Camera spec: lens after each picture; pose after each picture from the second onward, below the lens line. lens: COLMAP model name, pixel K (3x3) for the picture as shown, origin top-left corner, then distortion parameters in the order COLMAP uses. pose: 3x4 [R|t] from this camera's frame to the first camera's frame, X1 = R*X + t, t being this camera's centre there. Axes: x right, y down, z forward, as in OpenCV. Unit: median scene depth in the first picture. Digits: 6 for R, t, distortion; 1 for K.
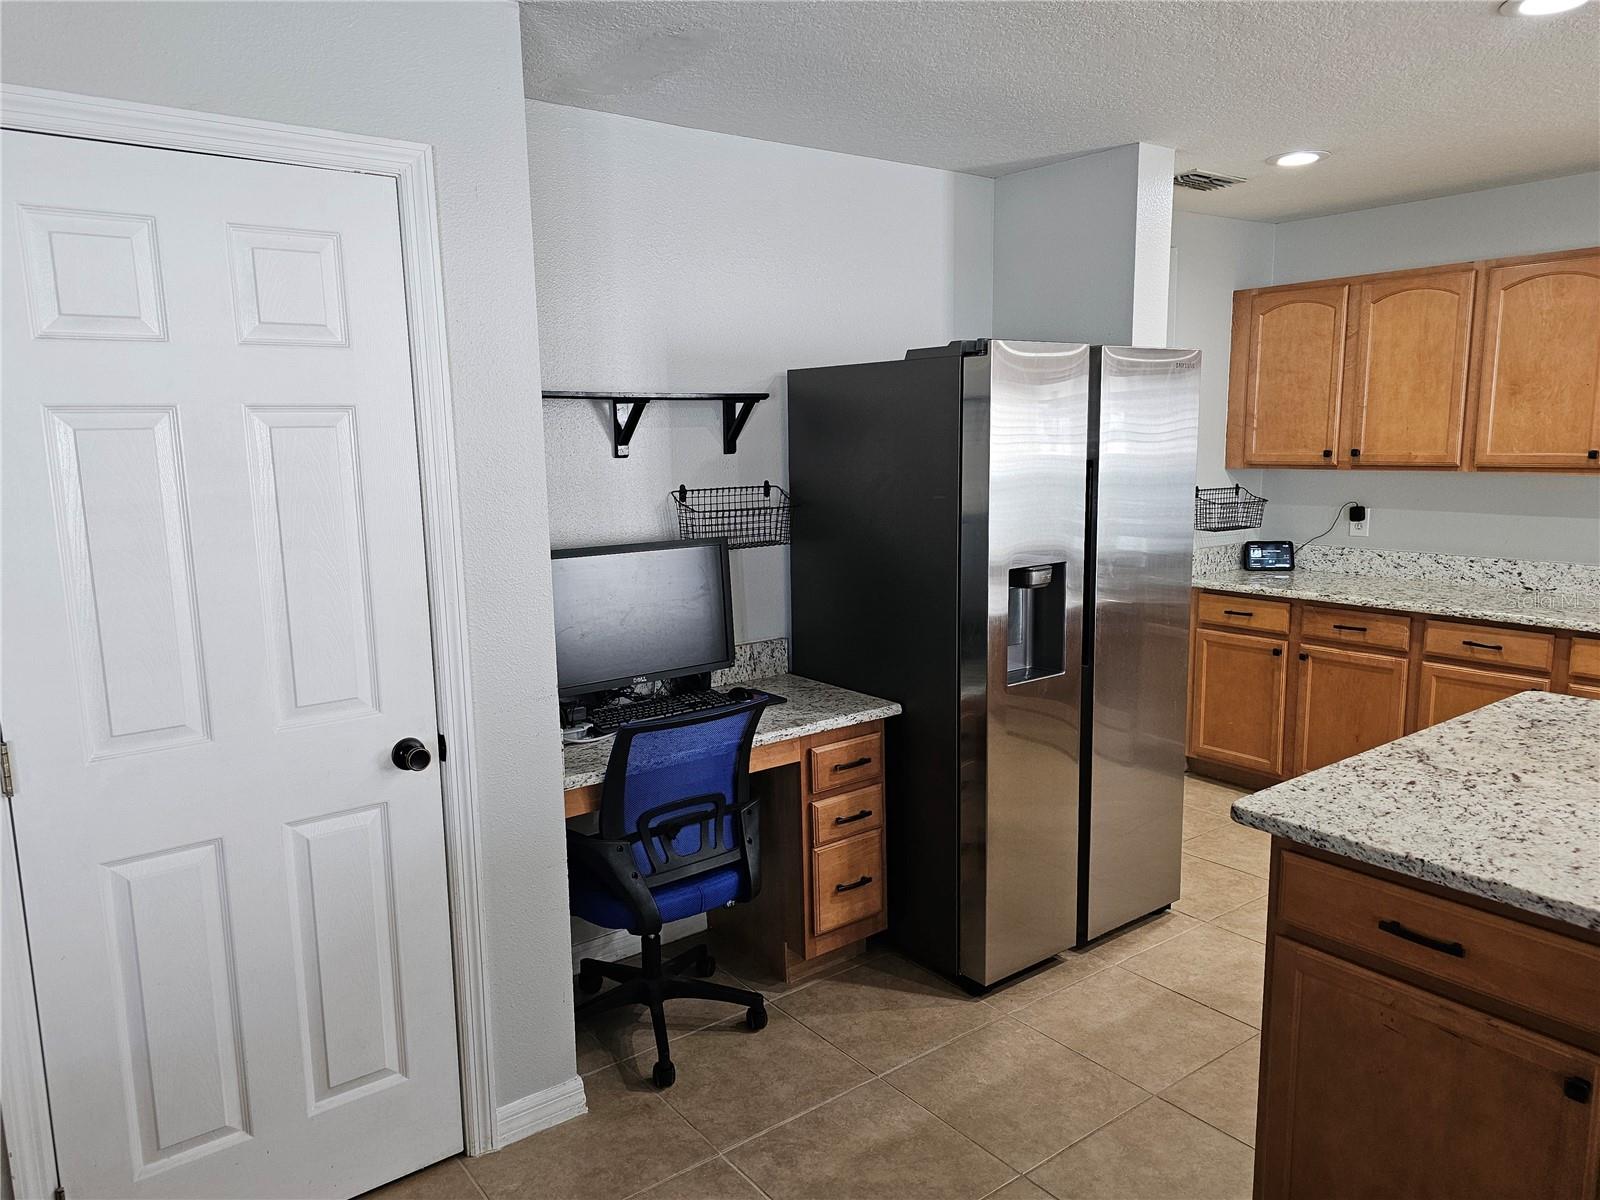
lens RADIAL K [[1116.7, 0, 805.7], [0, 1116.7, 603.4], [0, 0, 1]] dist [0.060662, -0.034137]
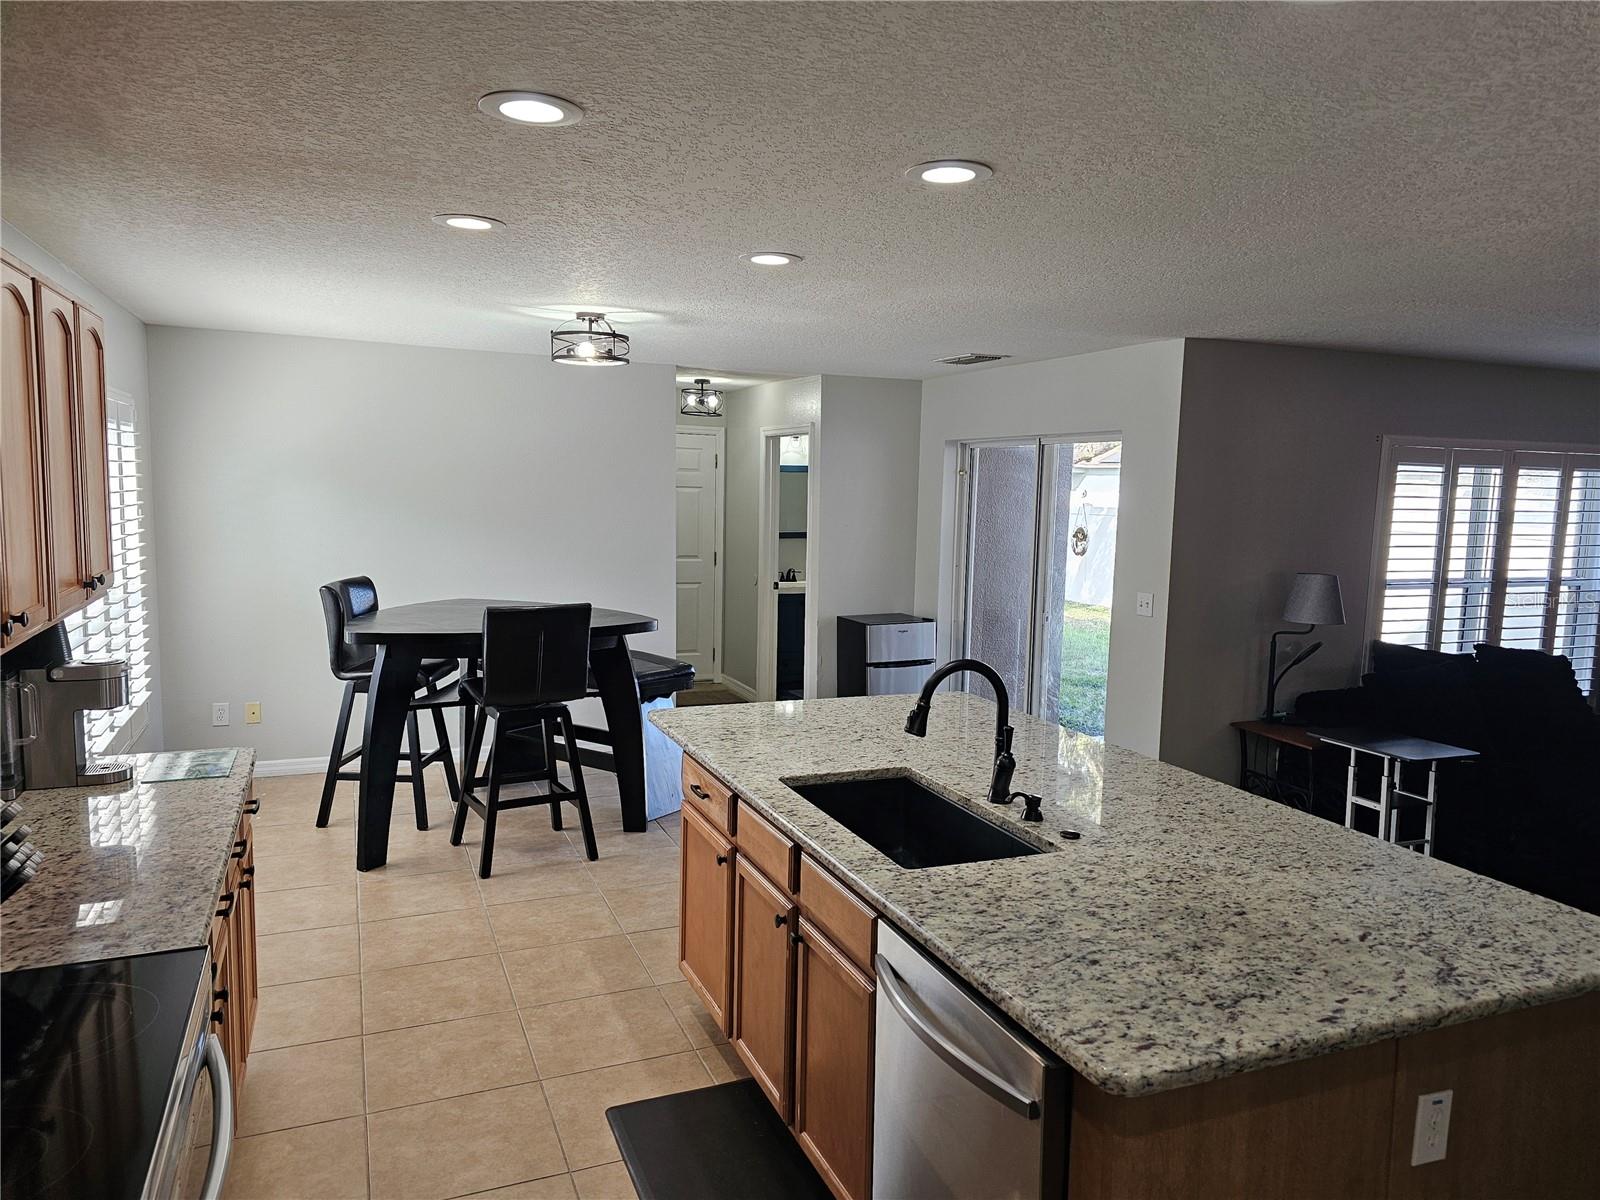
lens RADIAL K [[1116.7, 0, 835.3], [0, 1116.7, 595.0], [0, 0, 1]] dist [0.060662, -0.034137]
pose [[-0.970533, -0.037194, 0.238079, 0.569696], [0.025299, 0.966827, 0.254176, -0.267240], [-0.239635, 0.252709, -0.937397, 1.318707]]
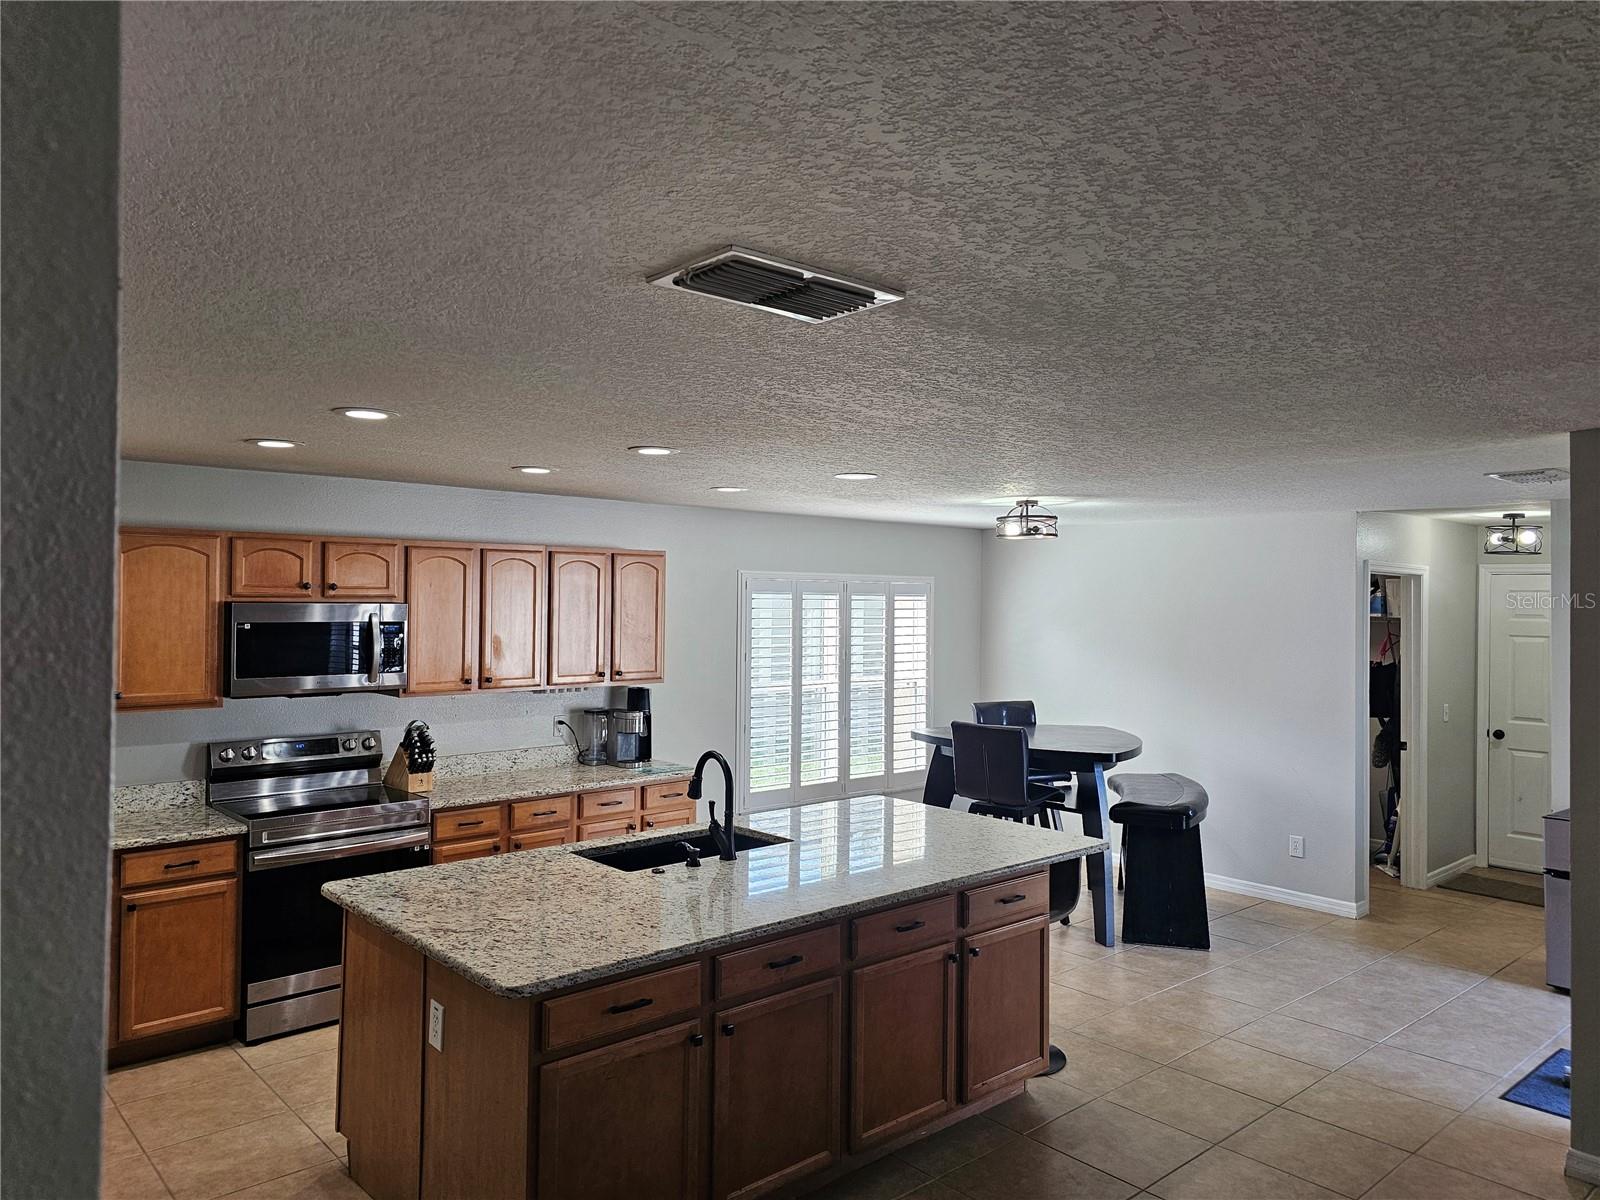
lens RADIAL K [[1116.7, 0, 805.6], [0, 1116.7, 596.0], [0, 0, 1]] dist [0.060662, -0.034137]
pose [[-0.071702, 0.014596, 0.997319, -0.637376], [0.152326, 0.988324, -0.003513, -0.144733], [-0.985726, 0.151665, -0.073089, 0.427911]]
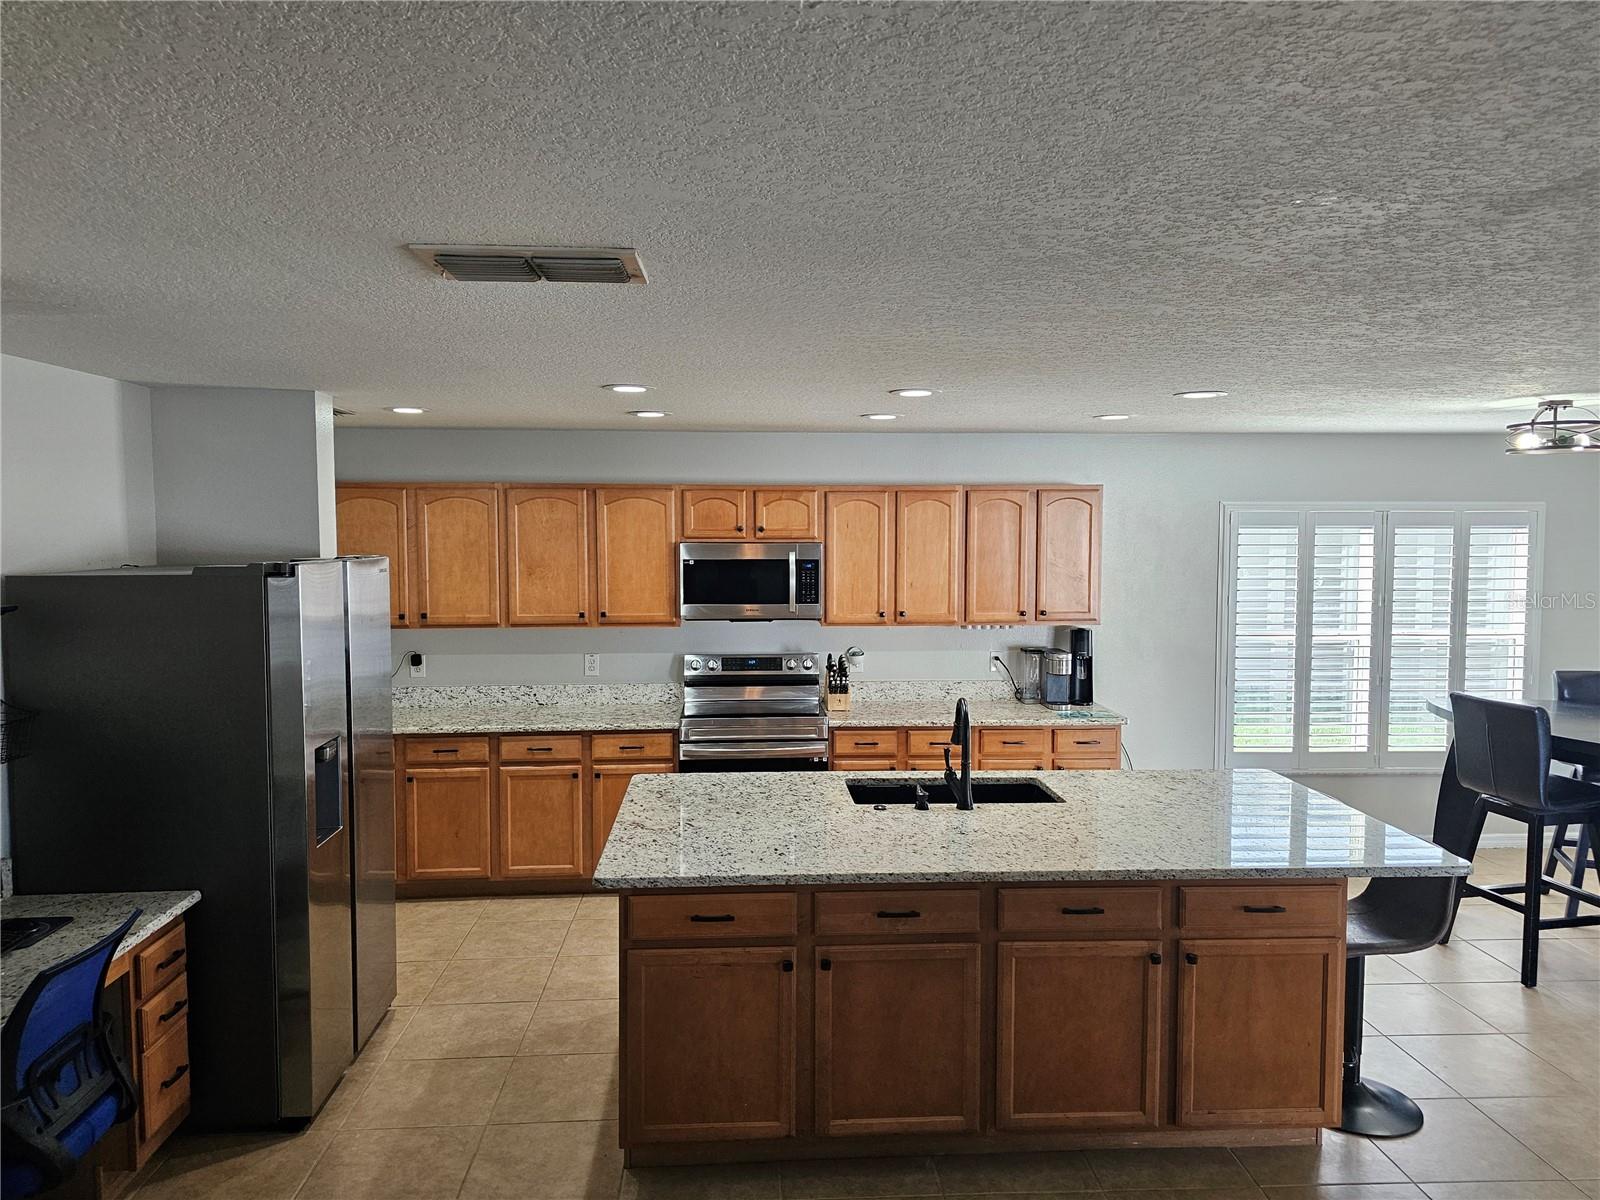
lens RADIAL K [[1116.7, 0, 794.1], [0, 1116.7, 595.9], [0, 0, 1]] dist [0.060662, -0.034137]
pose [[0.568803, -0.041643, 0.821419, -0.479728], [0.125265, 0.991452, -0.036478, -0.079947], [-0.812879, 0.123644, 0.569158, -0.120725]]
